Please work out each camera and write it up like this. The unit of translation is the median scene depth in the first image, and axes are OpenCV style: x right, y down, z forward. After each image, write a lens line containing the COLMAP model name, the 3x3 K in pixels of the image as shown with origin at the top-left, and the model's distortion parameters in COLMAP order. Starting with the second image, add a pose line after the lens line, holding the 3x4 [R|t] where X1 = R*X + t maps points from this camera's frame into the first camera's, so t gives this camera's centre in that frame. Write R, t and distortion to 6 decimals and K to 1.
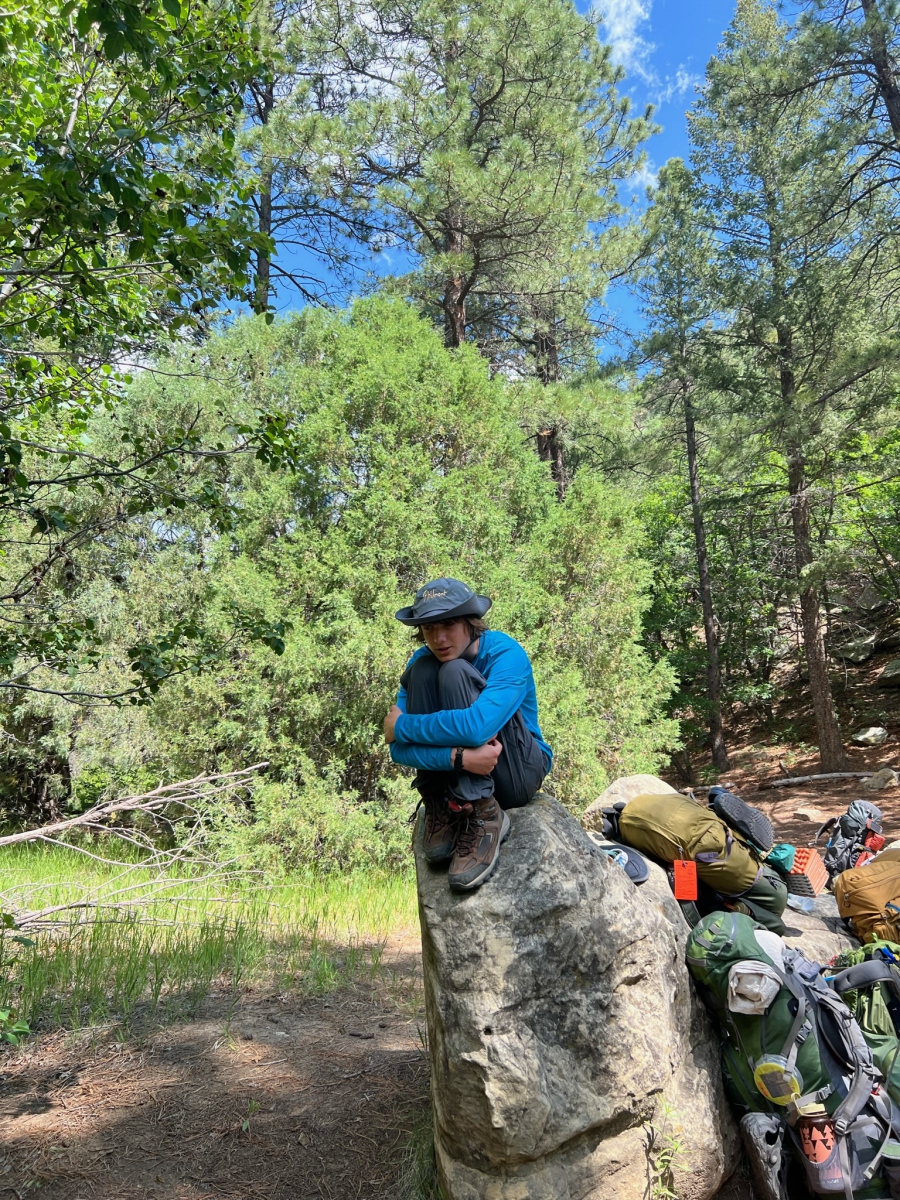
lens RADIAL K [[900.9, 0, 450.0], [0, 900.9, 600.0], [0, 0, 1]] dist [0.003062, 0.000254]
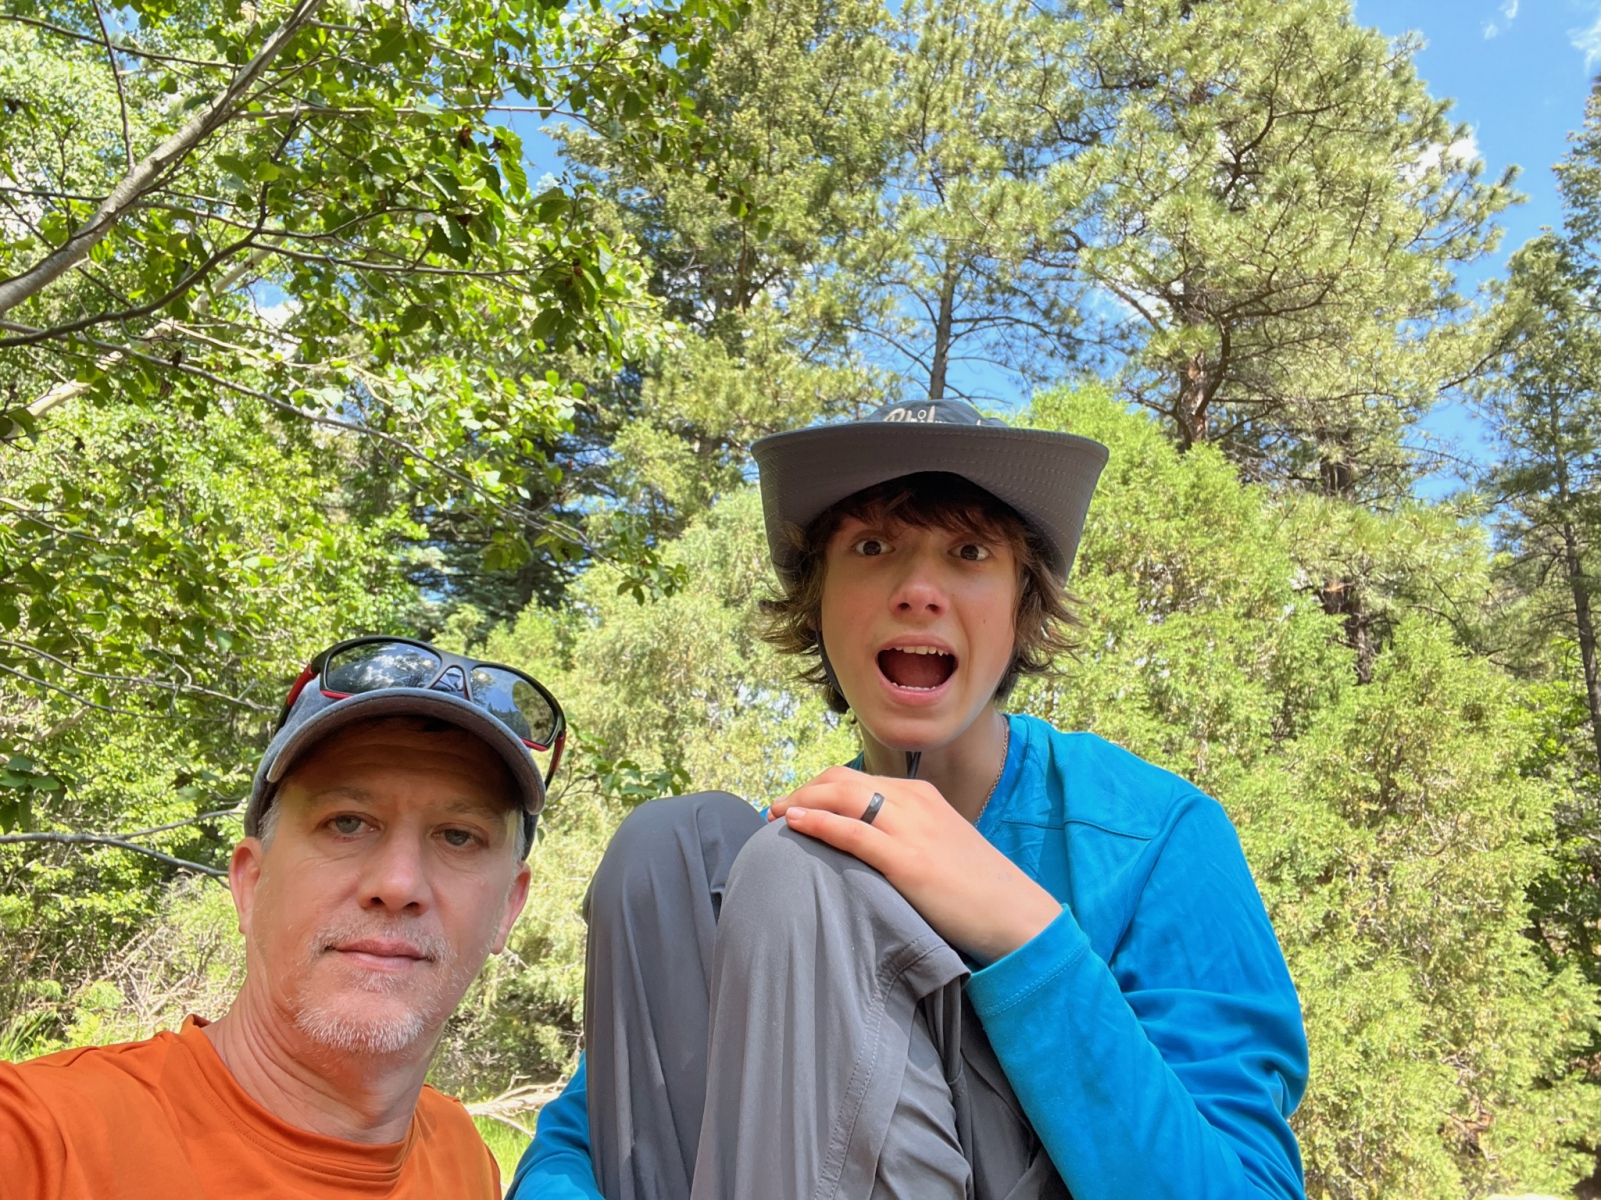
lens RADIAL K [[1058.2, 0, 798.8], [0, 1058.2, 636.7], [0, 0, 1]] dist [-0.000136, -0.021816]
pose [[0.933555, 0.020528, -0.357845, 0.021338], [-0.087077, 0.981439, -0.170866, 0.018324], [0.347696, 0.190673, 0.918015, 0.214806]]
